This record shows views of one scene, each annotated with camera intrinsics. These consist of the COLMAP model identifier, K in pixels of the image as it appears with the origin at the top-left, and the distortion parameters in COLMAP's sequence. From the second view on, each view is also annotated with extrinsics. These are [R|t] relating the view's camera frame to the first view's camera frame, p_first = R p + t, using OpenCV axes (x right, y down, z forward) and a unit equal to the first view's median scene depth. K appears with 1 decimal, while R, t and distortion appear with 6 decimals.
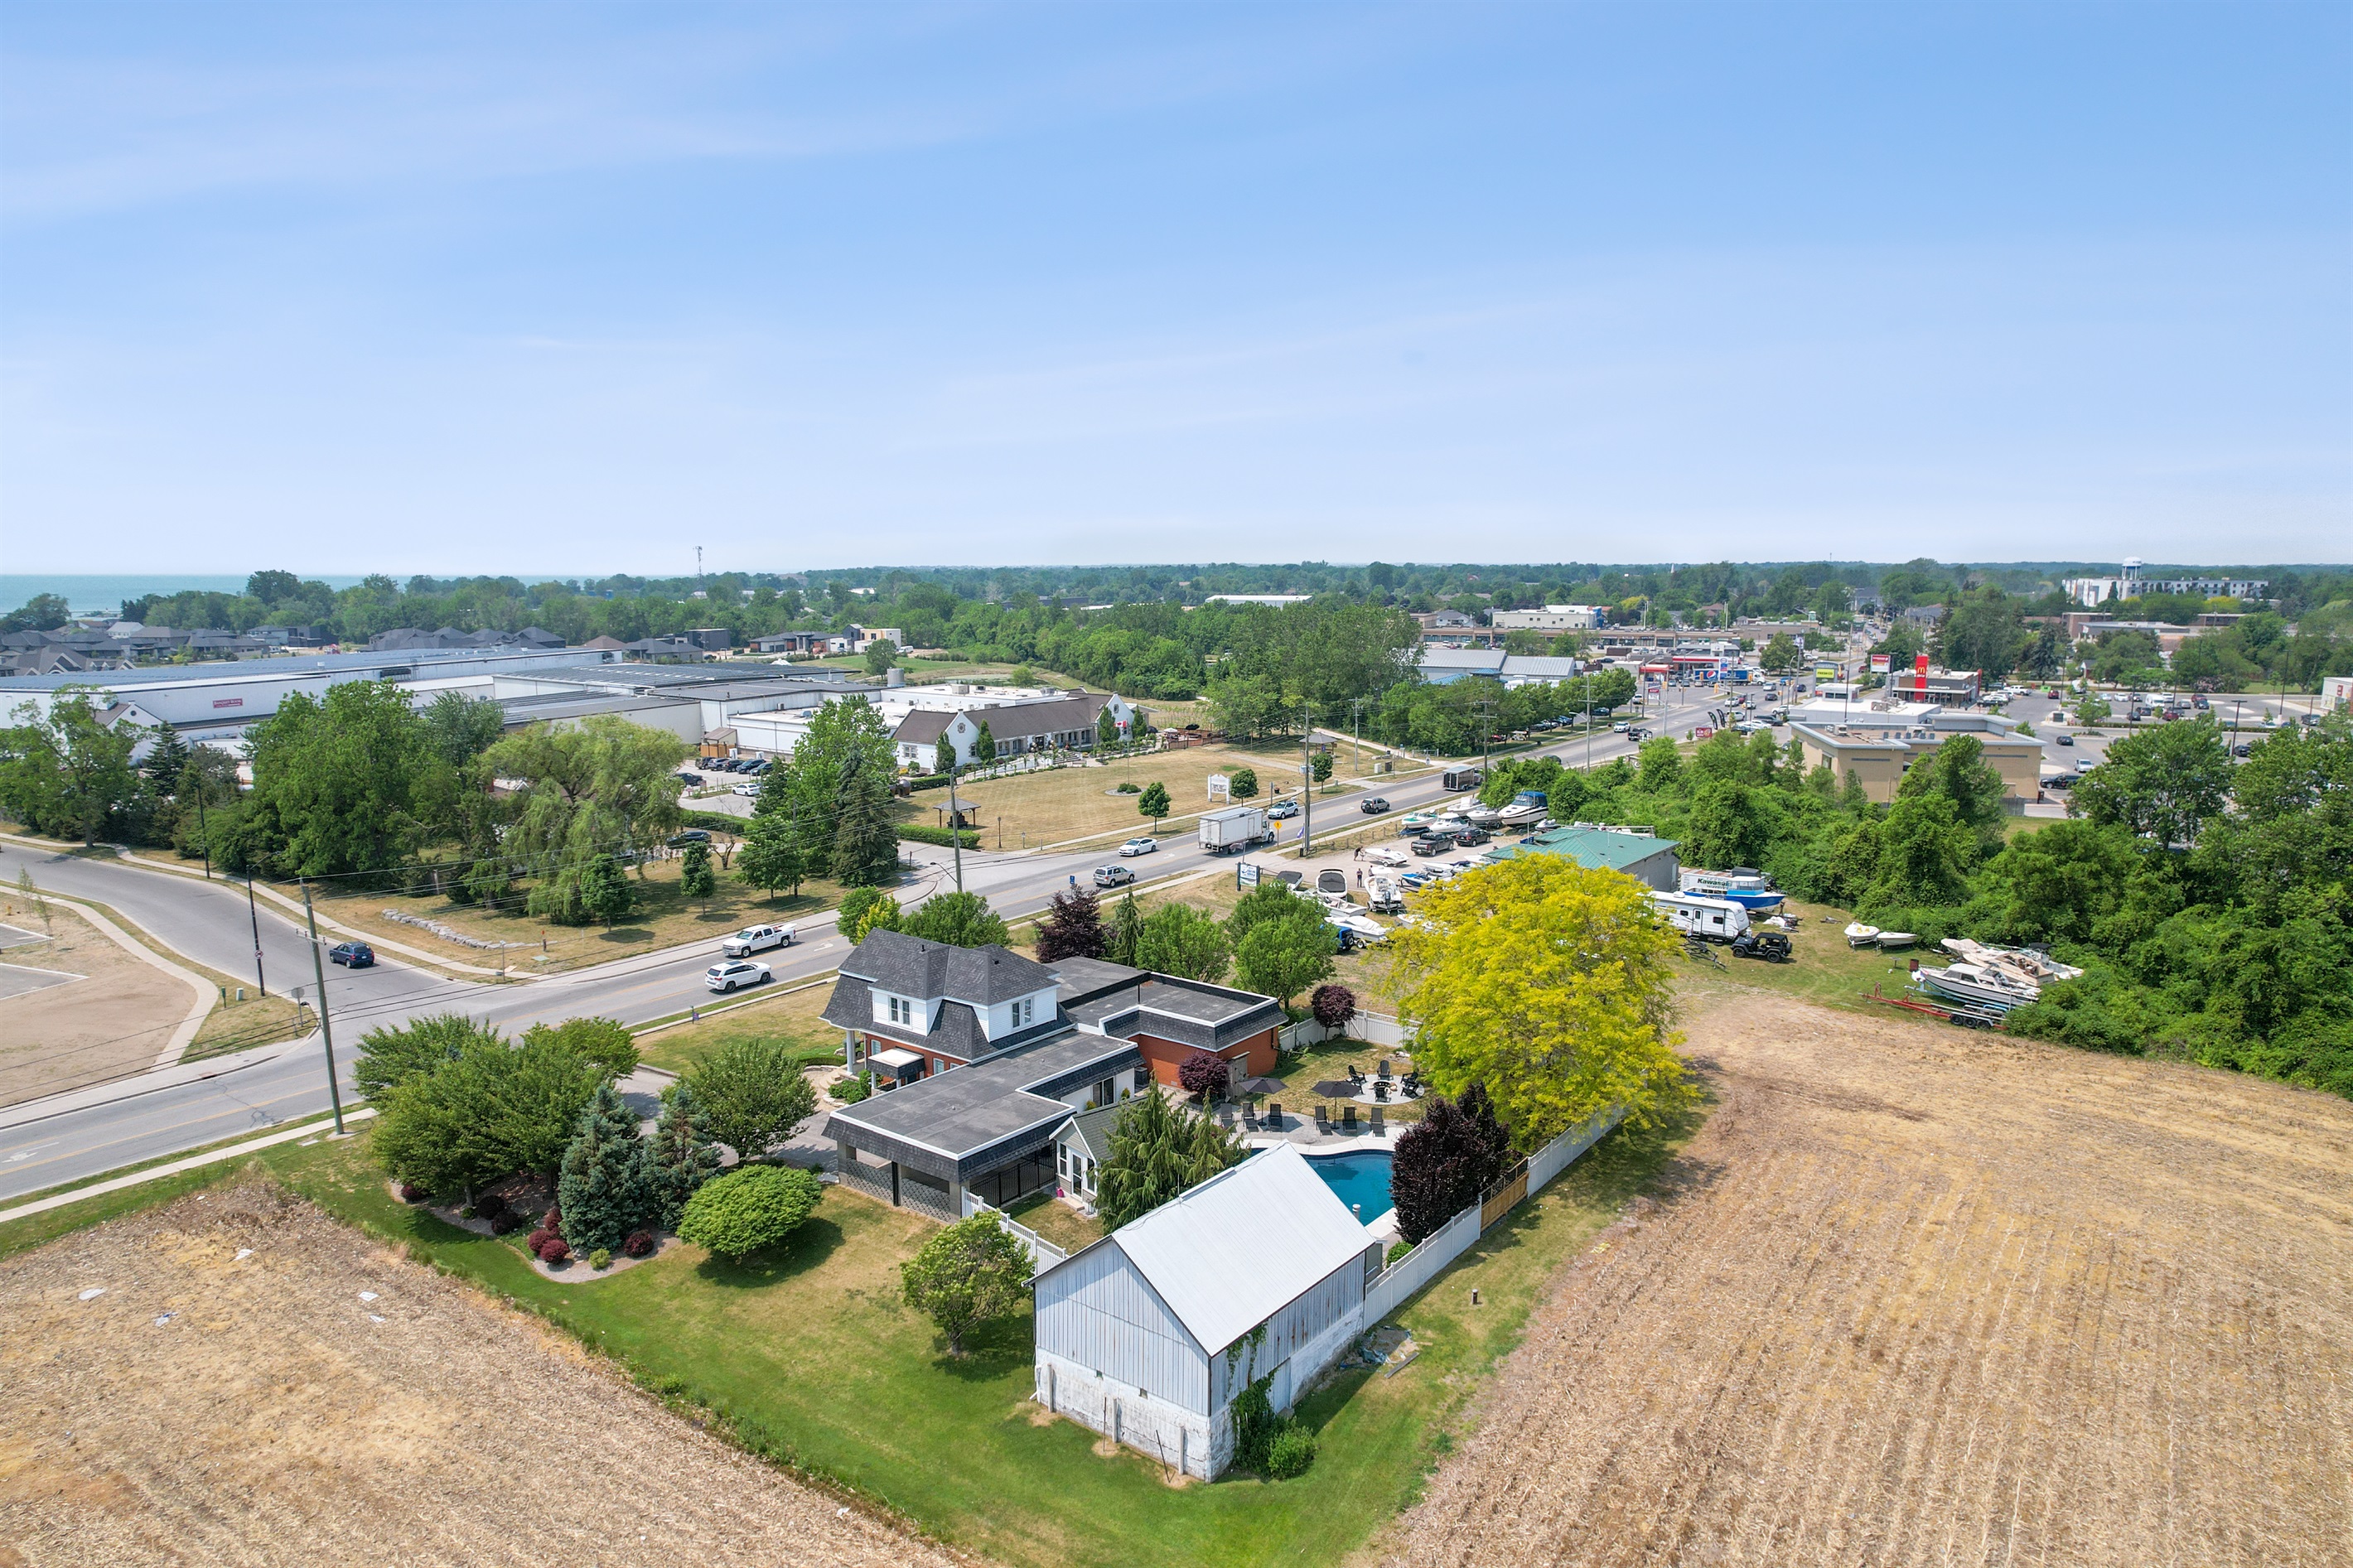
lens RADIAL K [[1497.5, 0, 1176.5], [0, 1497.5, 784.0], [0, 0, 1]] dist [-0.067145, 0.062245]
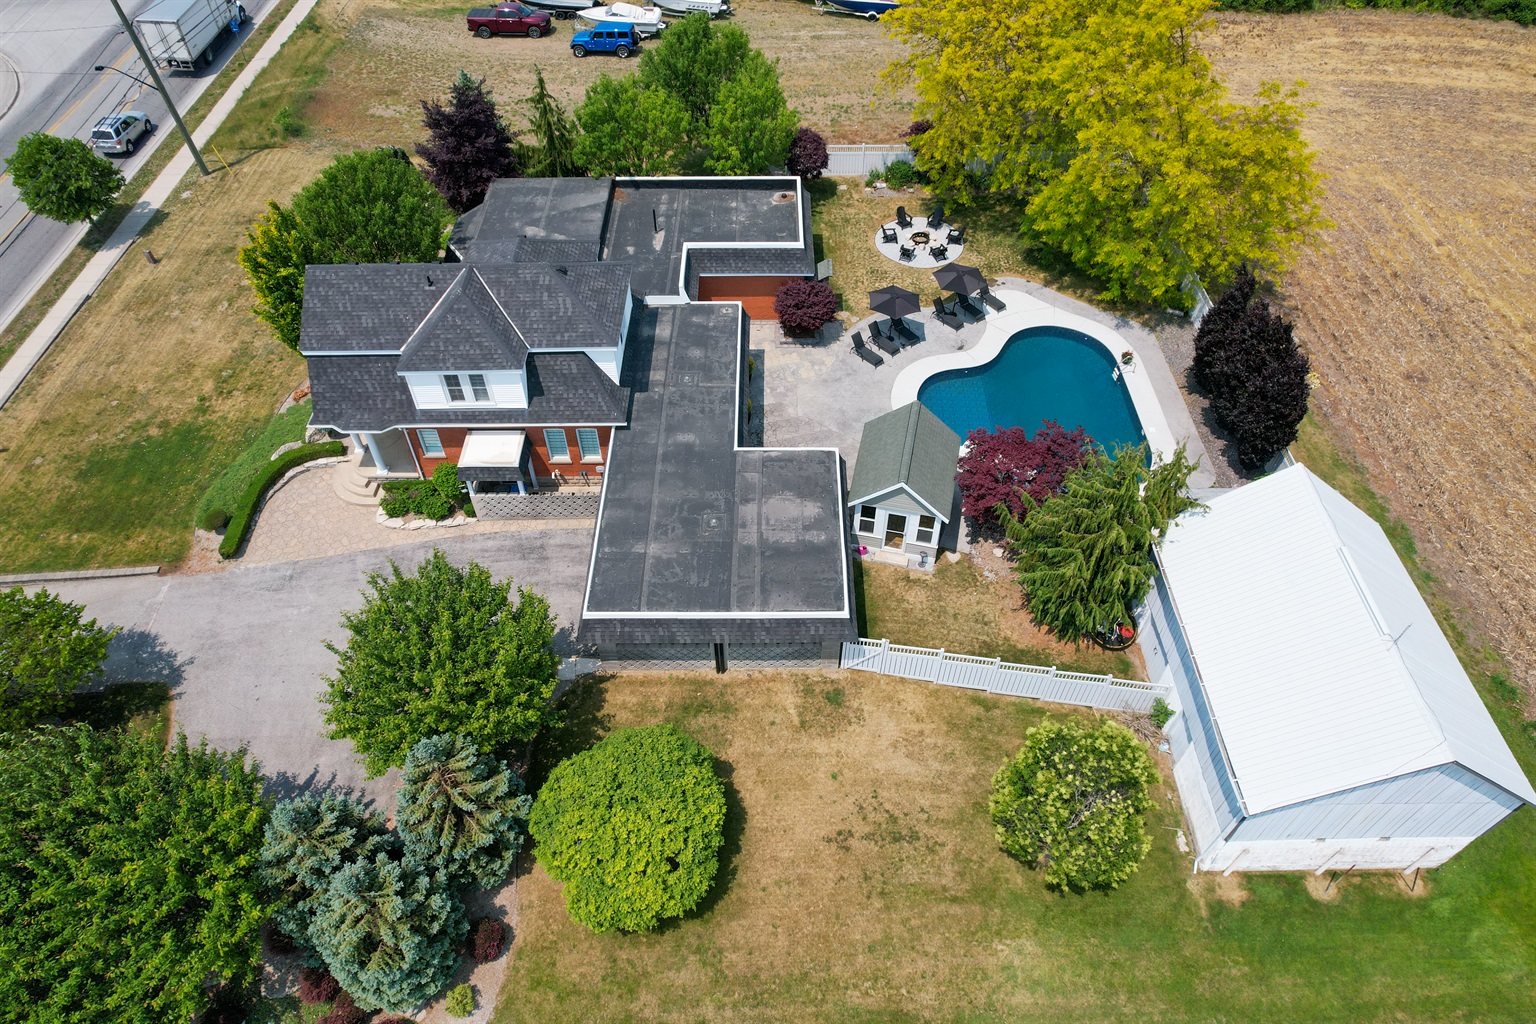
lens RADIAL K [[977.6, 0, 768.0], [0, 977.6, 512.0], [0, 0, 1]] dist [-0.067145, 0.062245]
pose [[0.788850, -0.458203, 0.409592, -0.269301], [0.090550, 0.745830, 0.659953, -0.085449], [-0.607879, -0.483516, 0.629838, 0.565422]]
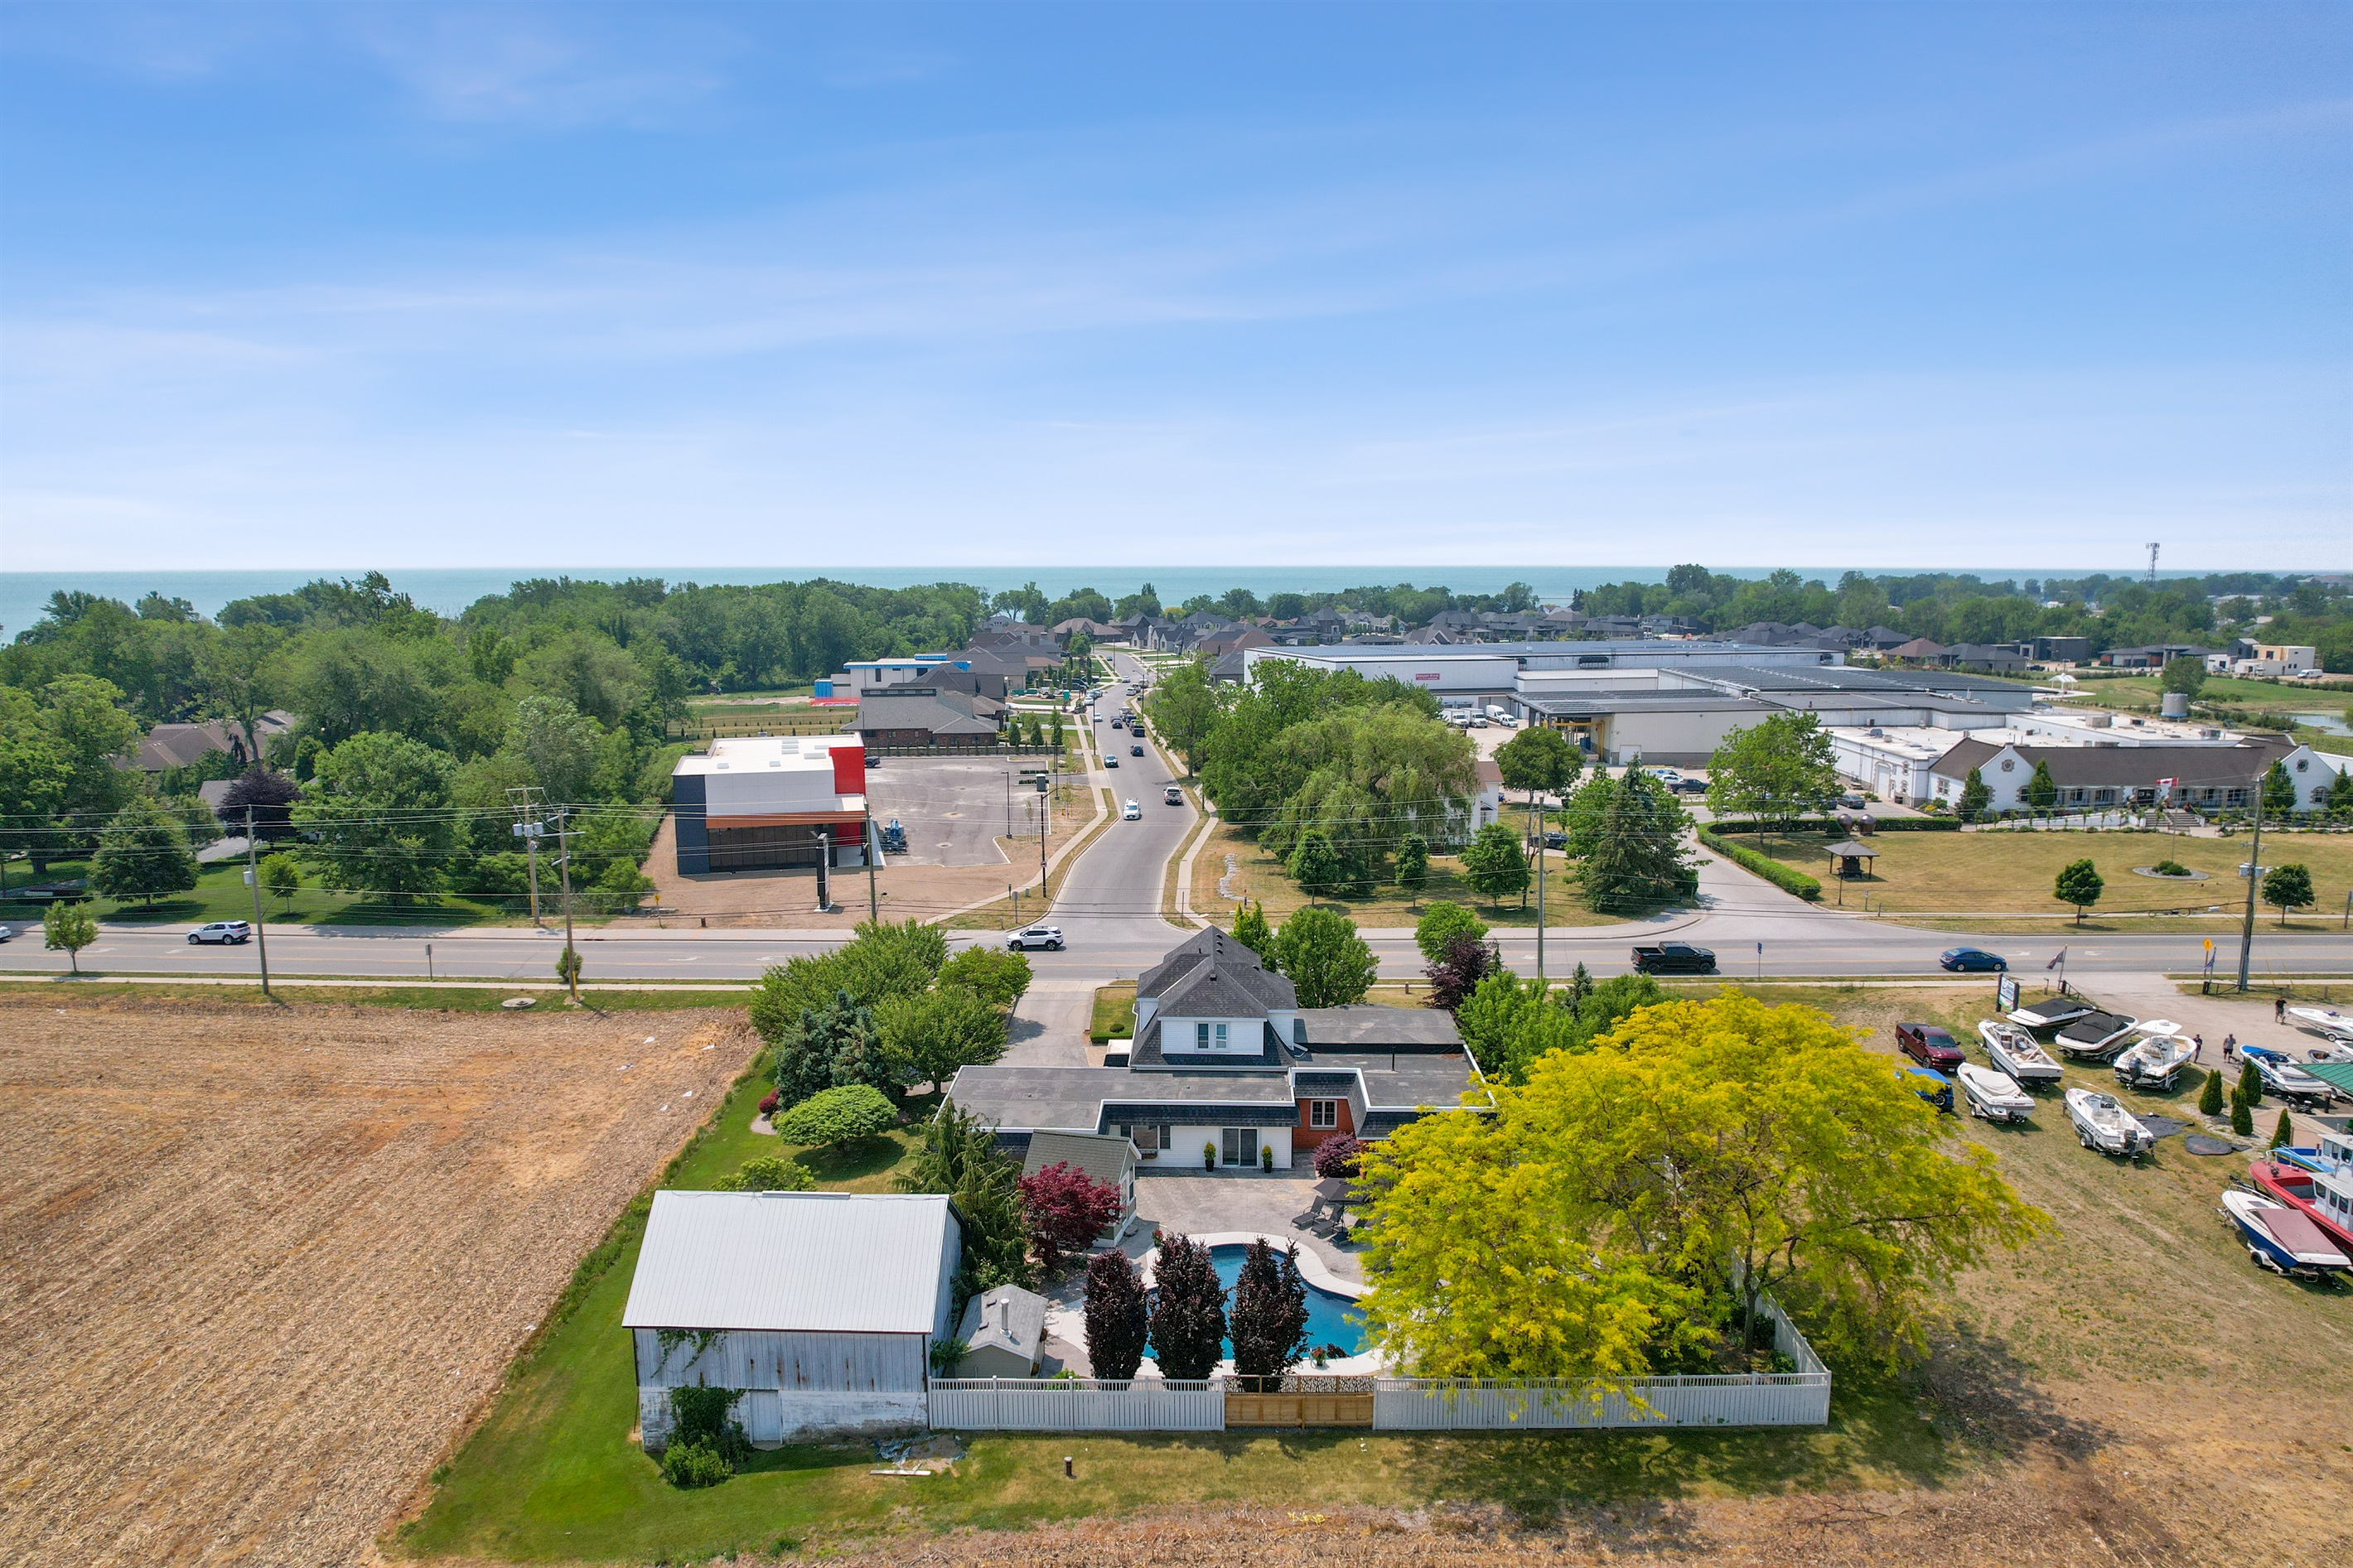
lens RADIAL K [[1497.5, 0, 1176.5], [0, 1497.5, 784.0], [0, 0, 1]] dist [-0.067145, 0.062245]
pose [[0.598322, 0.120883, -0.792085, 0.577722], [-0.118863, 0.991007, 0.061456, -0.058223], [0.792390, 0.057379, 0.607310, 0.365190]]
